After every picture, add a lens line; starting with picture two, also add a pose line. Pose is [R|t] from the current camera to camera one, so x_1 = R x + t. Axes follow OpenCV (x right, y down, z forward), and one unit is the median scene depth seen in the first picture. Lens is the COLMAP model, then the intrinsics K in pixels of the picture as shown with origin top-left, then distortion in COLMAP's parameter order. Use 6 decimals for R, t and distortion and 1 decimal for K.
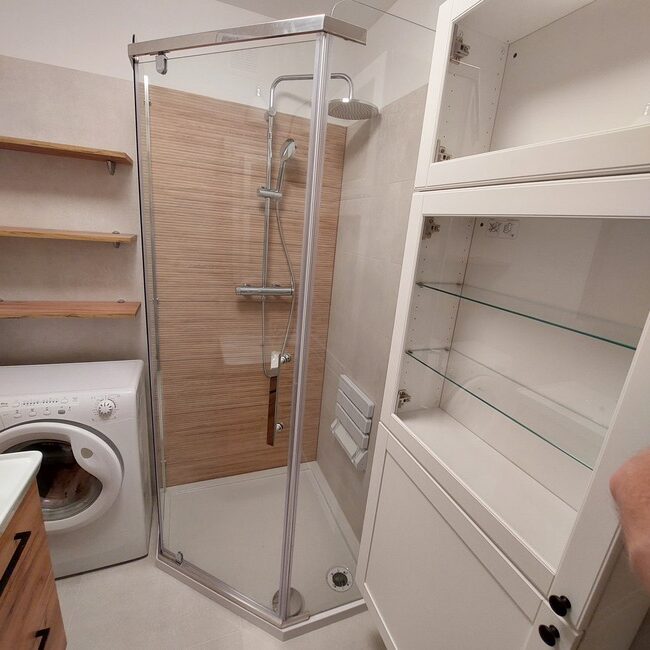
lens RADIAL K [[348.2, 0, 331.7], [0, 348.2, 324.7], [0, 0, 1]] dist [-0.005205, -0.001535]
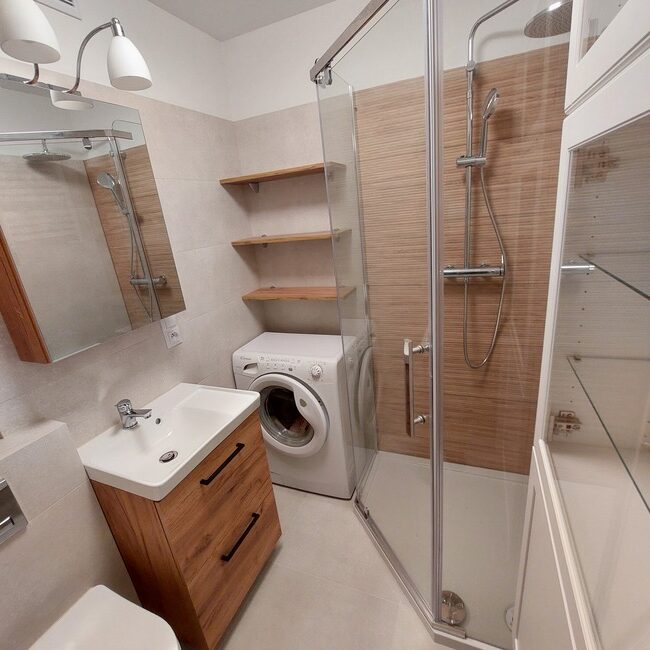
lens RADIAL K [[348.2, 0, 331.7], [0, 348.2, 324.7], [0, 0, 1]] dist [-0.005205, -0.001535]
pose [[0.706283, 0.061806, -0.705226, 0.255607], [-0.023737, 0.997689, 0.063665, -0.012707], [0.707531, -0.028226, 0.706118, 0.134082]]
